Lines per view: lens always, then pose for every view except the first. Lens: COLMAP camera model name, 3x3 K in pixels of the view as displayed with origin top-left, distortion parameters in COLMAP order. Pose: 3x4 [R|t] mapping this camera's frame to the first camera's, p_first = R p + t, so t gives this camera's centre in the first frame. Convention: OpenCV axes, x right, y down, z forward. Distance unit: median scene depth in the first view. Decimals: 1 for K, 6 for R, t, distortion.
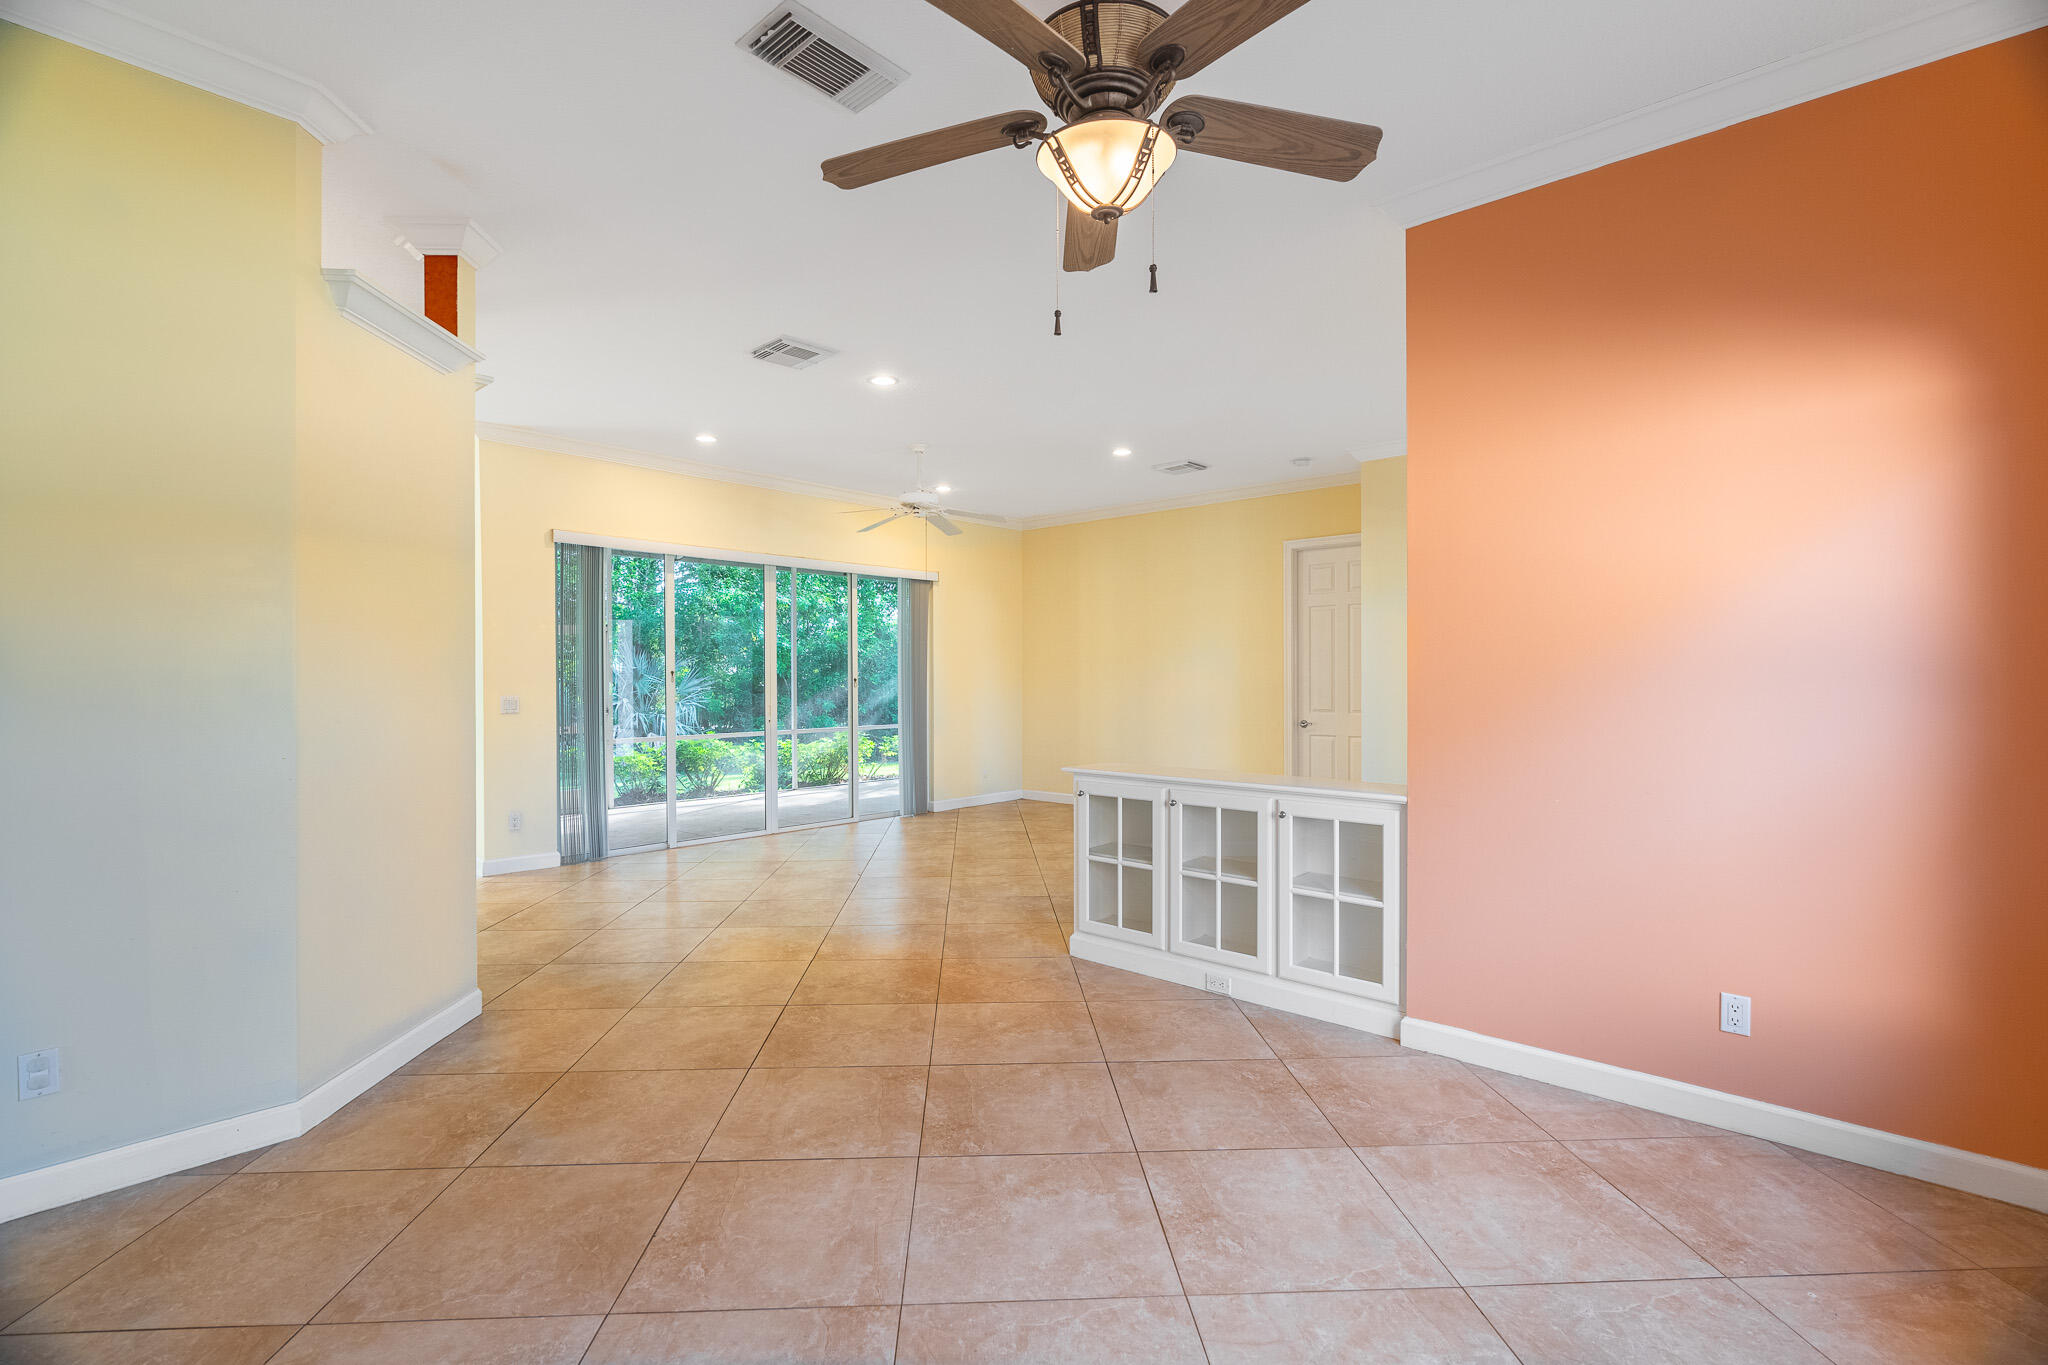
lens RADIAL K [[928.9, 0, 1020.9], [0, 928.9, 682.1], [0, 0, 1]] dist [-0.010490, 0.002371]
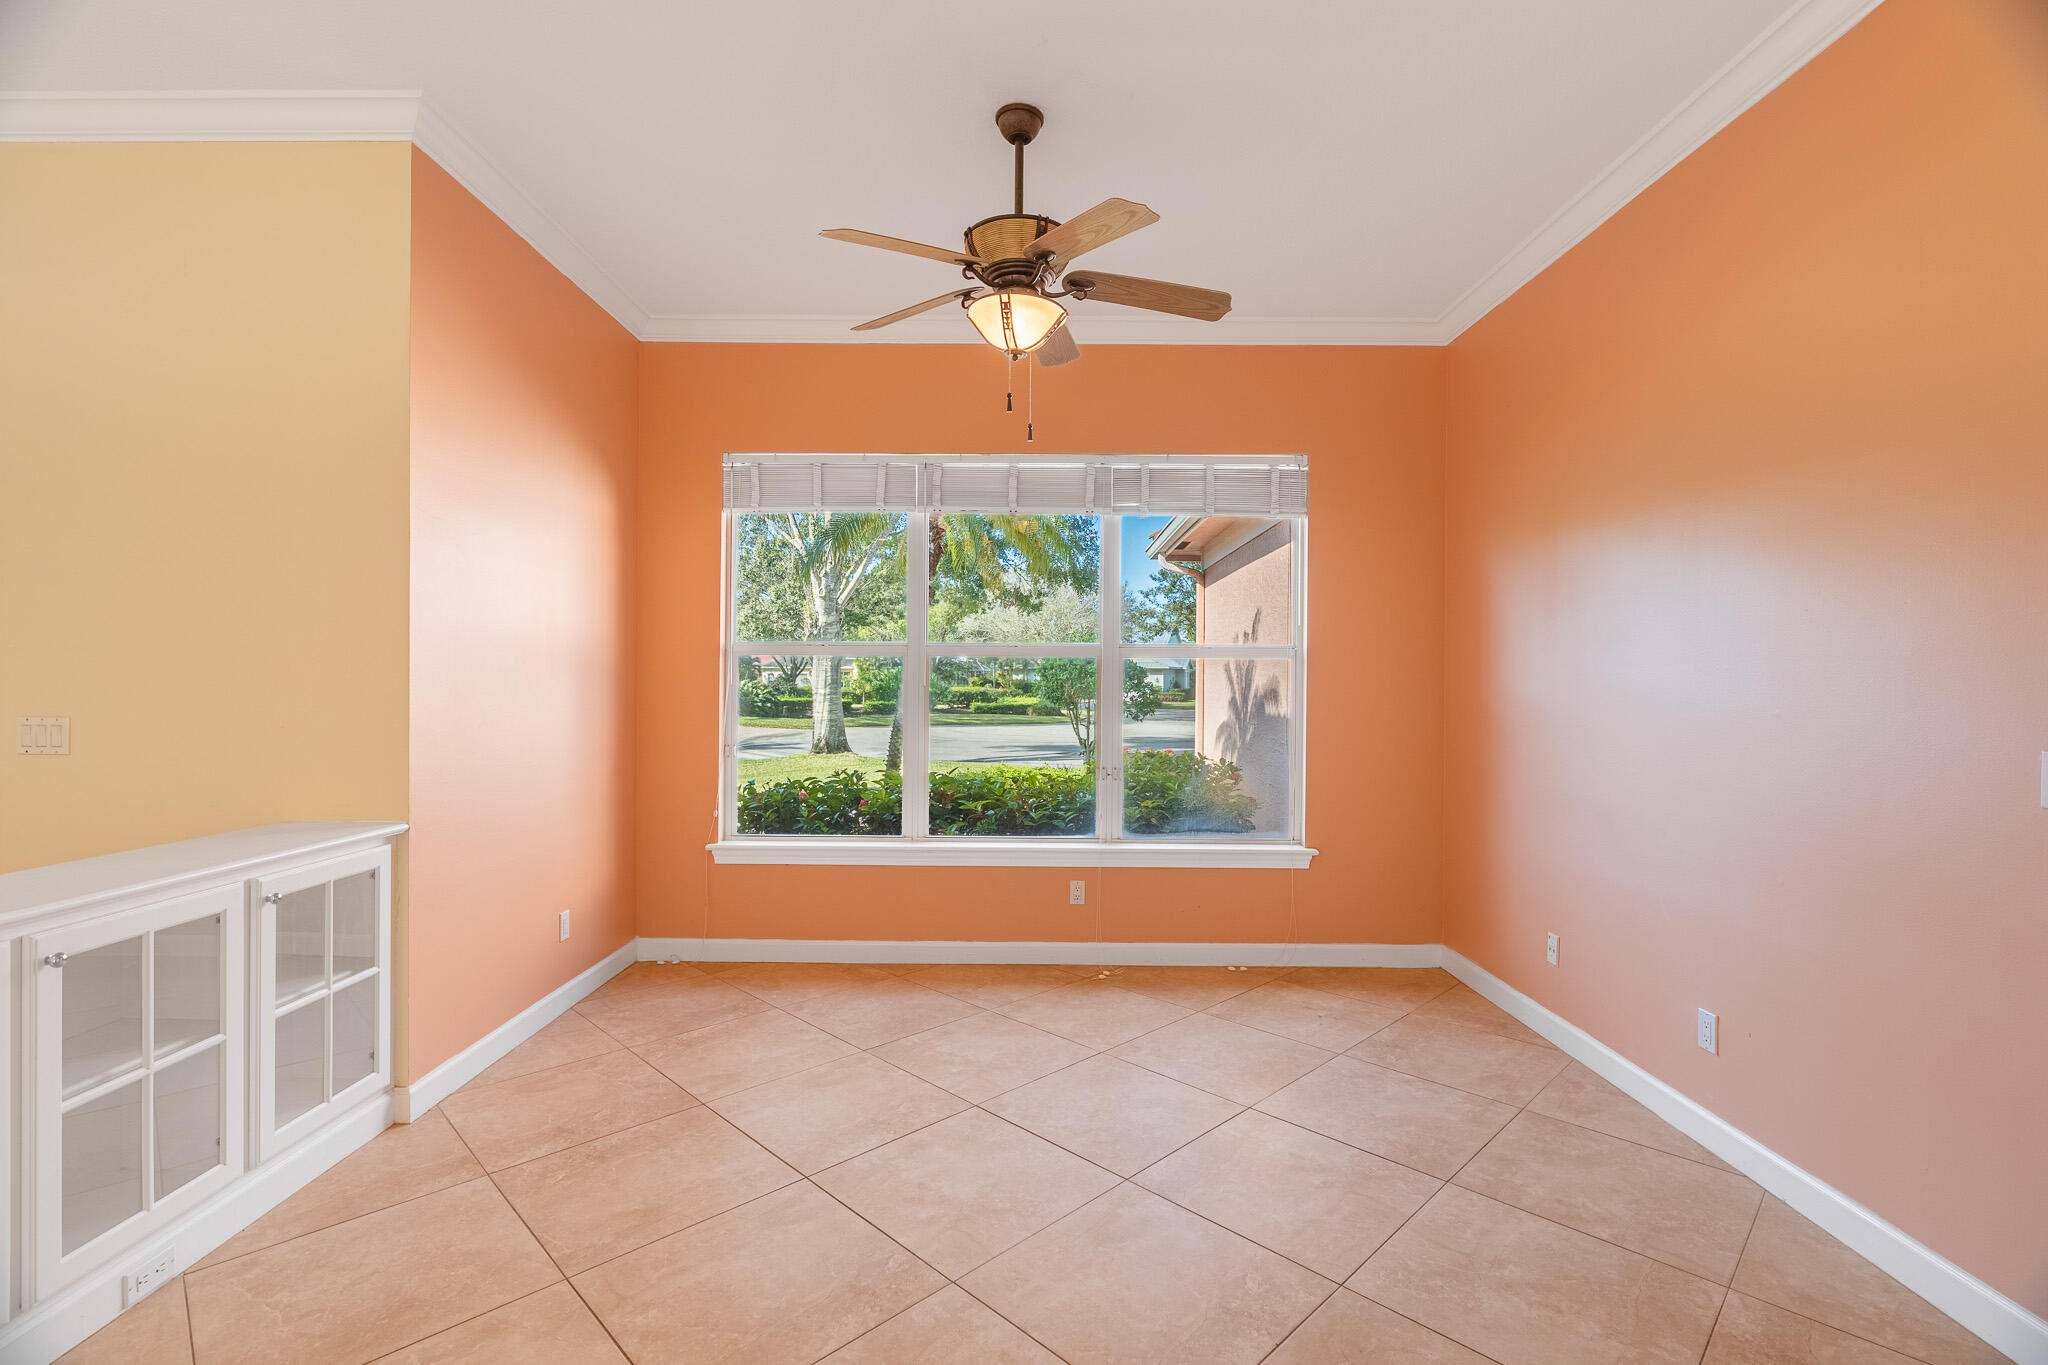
lens RADIAL K [[928.9, 0, 1024.8], [0, 928.9, 681.8], [0, 0, 1]] dist [-0.010490, 0.002371]
pose [[-0.667421, -0.005892, 0.744657, -0.709110], [-0.002469, 0.999981, 0.005699, -0.011941], [-0.744676, 0.001965, -0.667423, 1.415111]]
